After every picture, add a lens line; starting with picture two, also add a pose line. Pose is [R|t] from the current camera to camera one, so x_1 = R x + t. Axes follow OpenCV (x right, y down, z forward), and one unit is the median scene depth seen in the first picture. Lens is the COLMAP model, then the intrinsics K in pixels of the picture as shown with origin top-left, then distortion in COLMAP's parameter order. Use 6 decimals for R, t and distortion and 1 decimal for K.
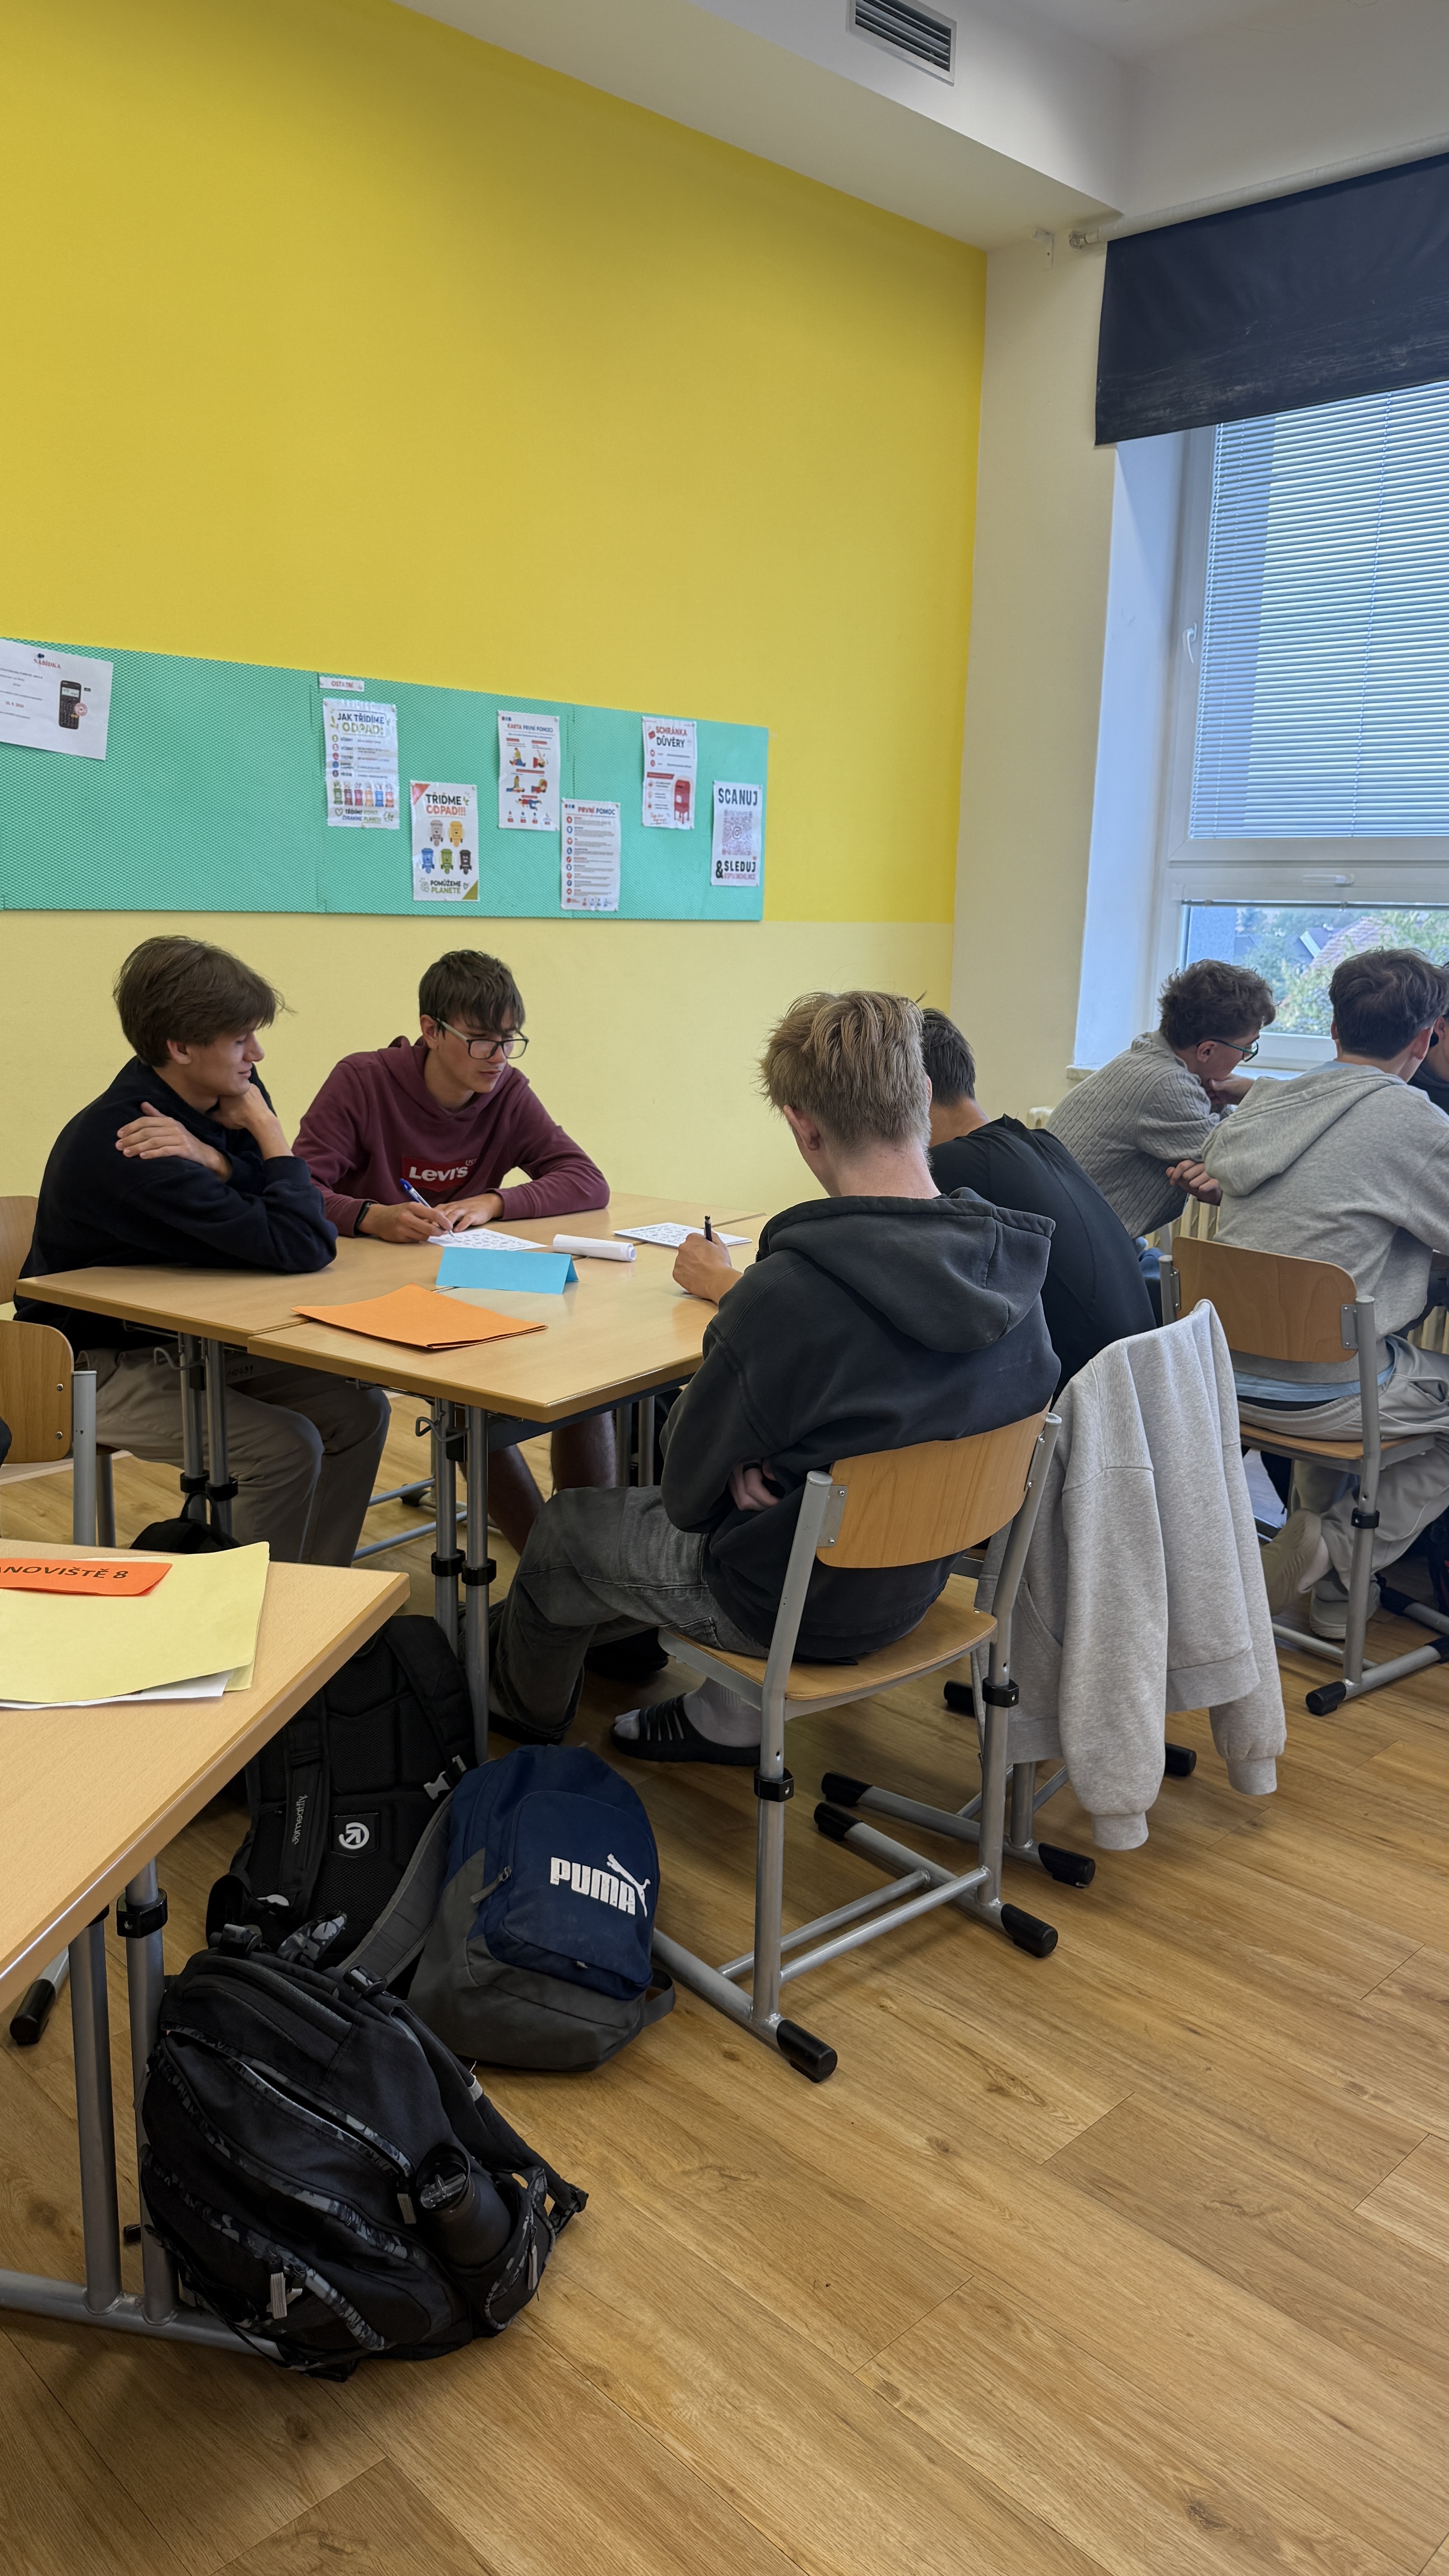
lens RADIAL K [[1827.2, 0, 719.1], [0, 1827.2, 1207.0], [0, 0, 1]] dist [0.050694, -0.076198]
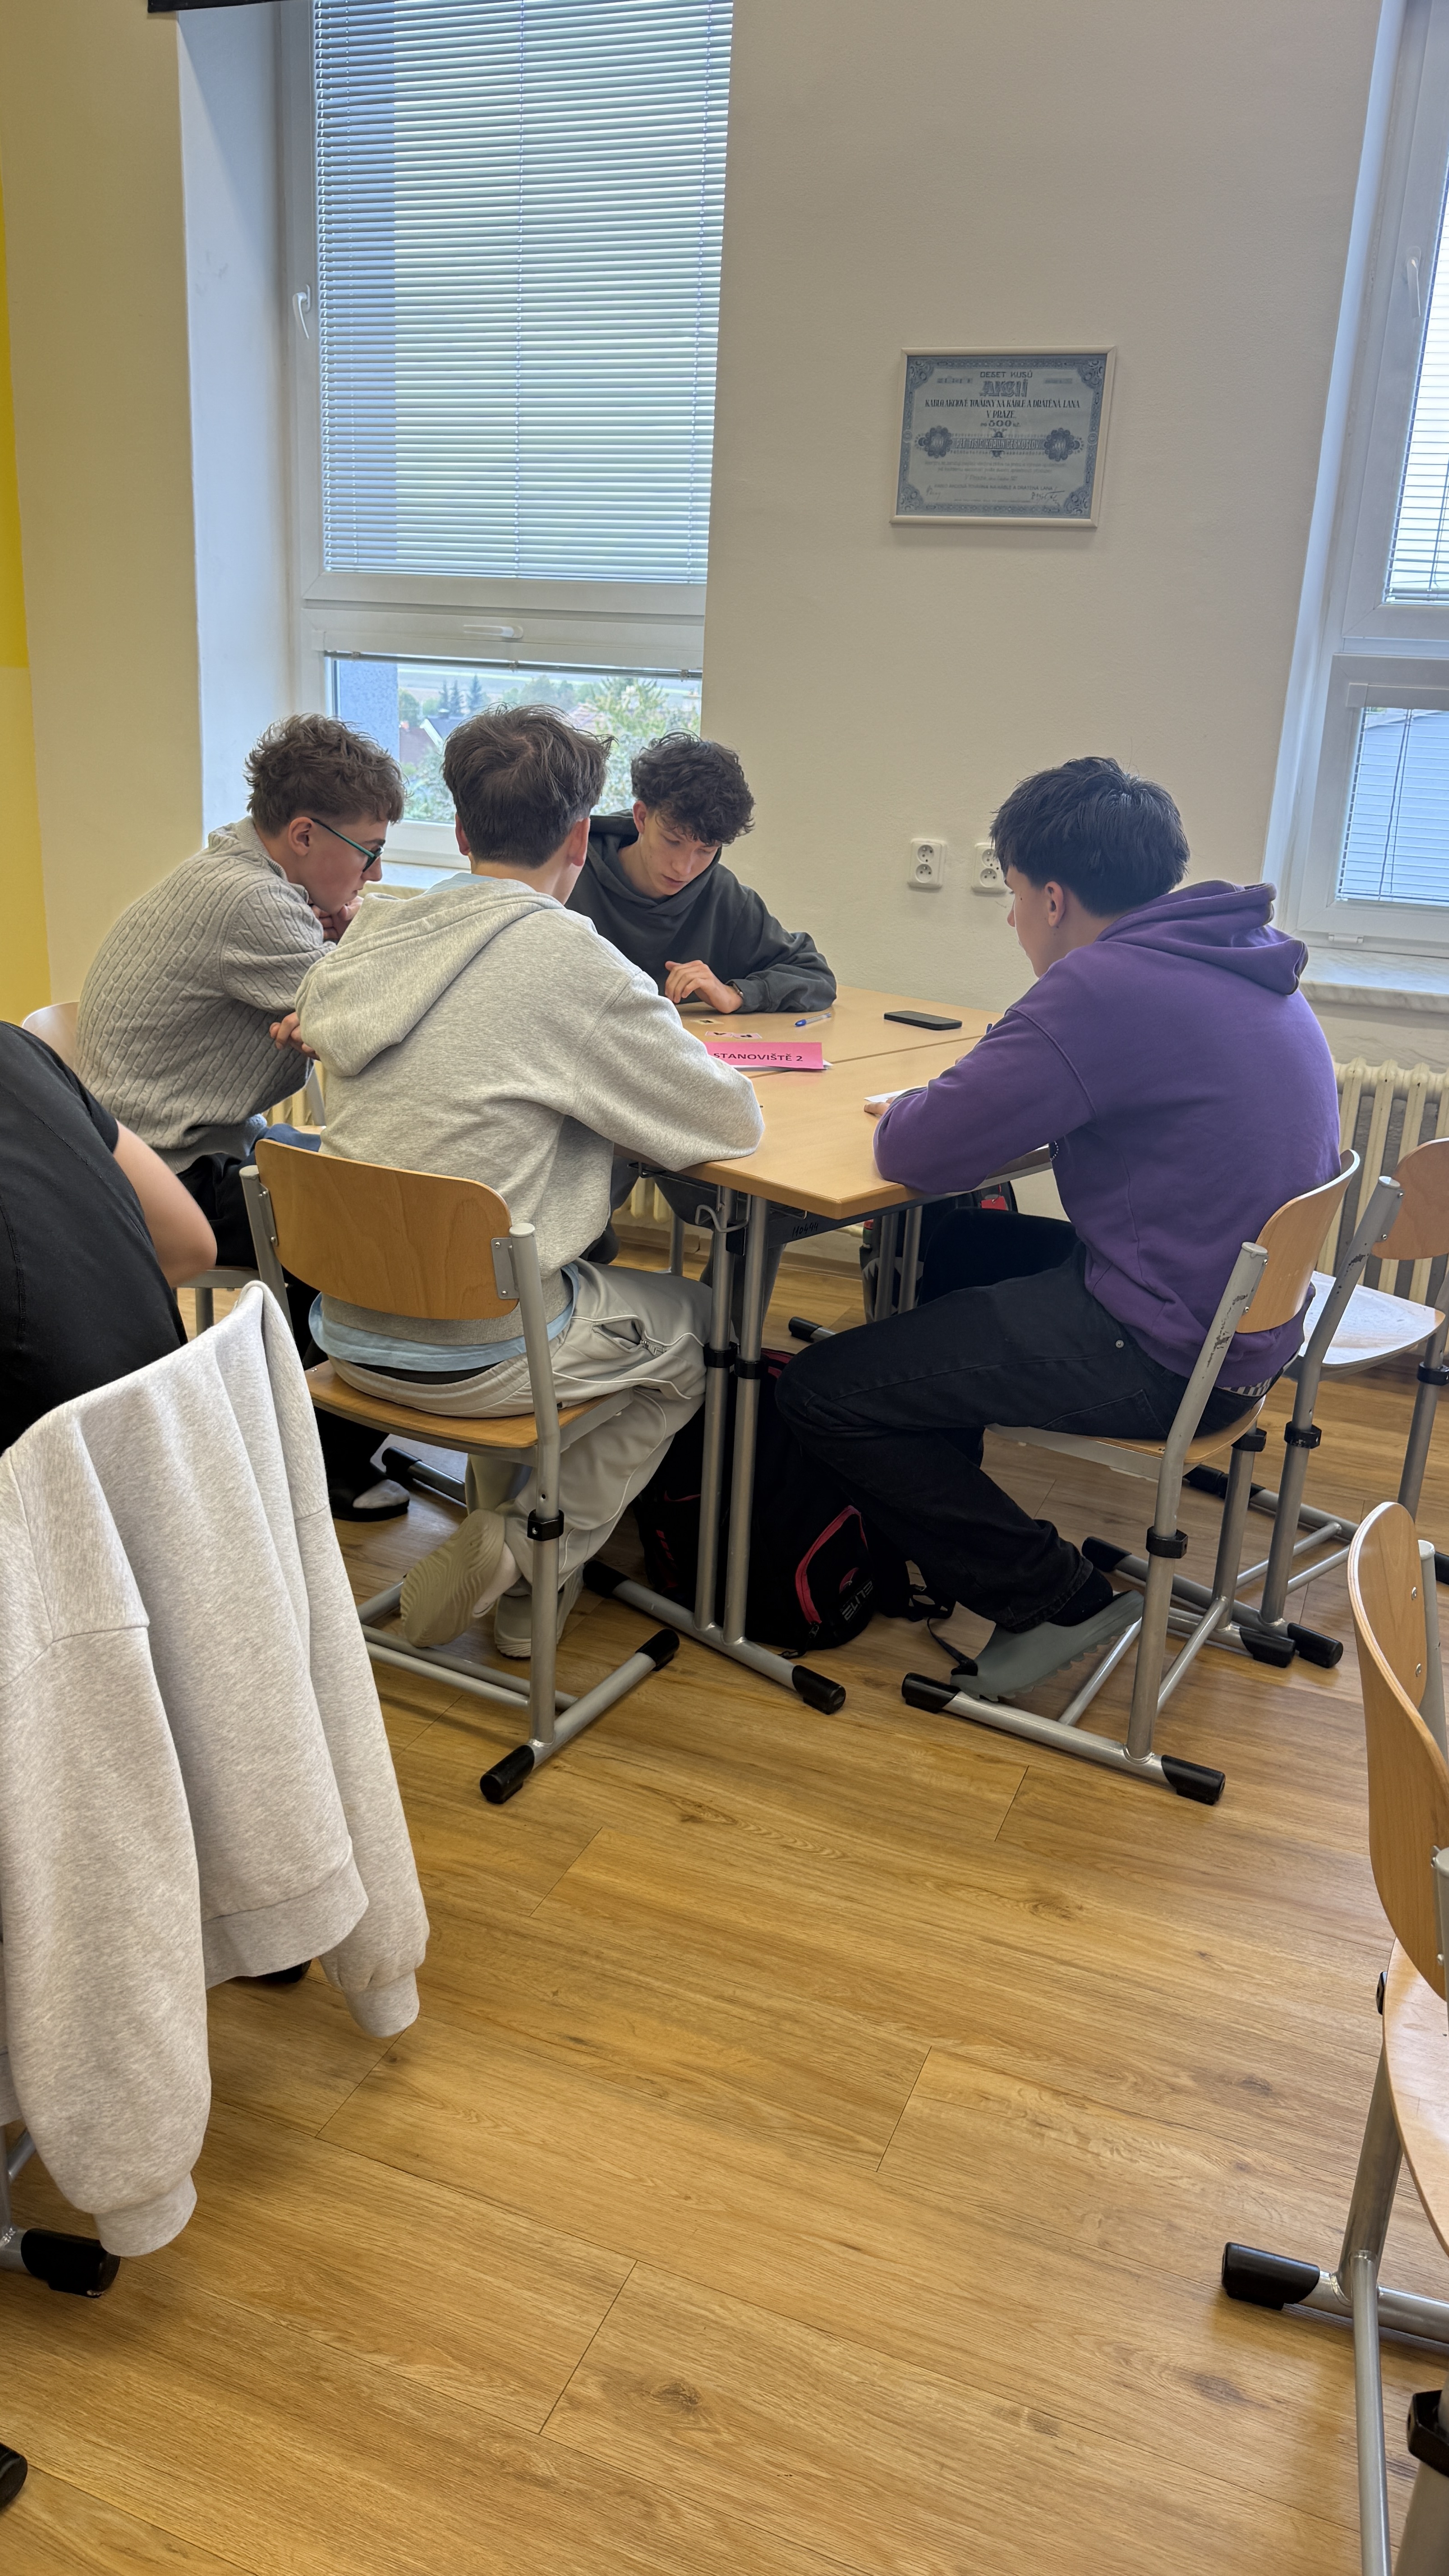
lens RADIAL K [[1827.2, 0, 719.1], [0, 1827.2, 1207.0], [0, 0, 1]] dist [0.050694, -0.076198]
pose [[0.919116, -0.089677, 0.383646, 0.159501], [0.046531, 0.991644, 0.120319, -0.035881], [-0.391230, -0.092736, 0.915609, 0.352420]]
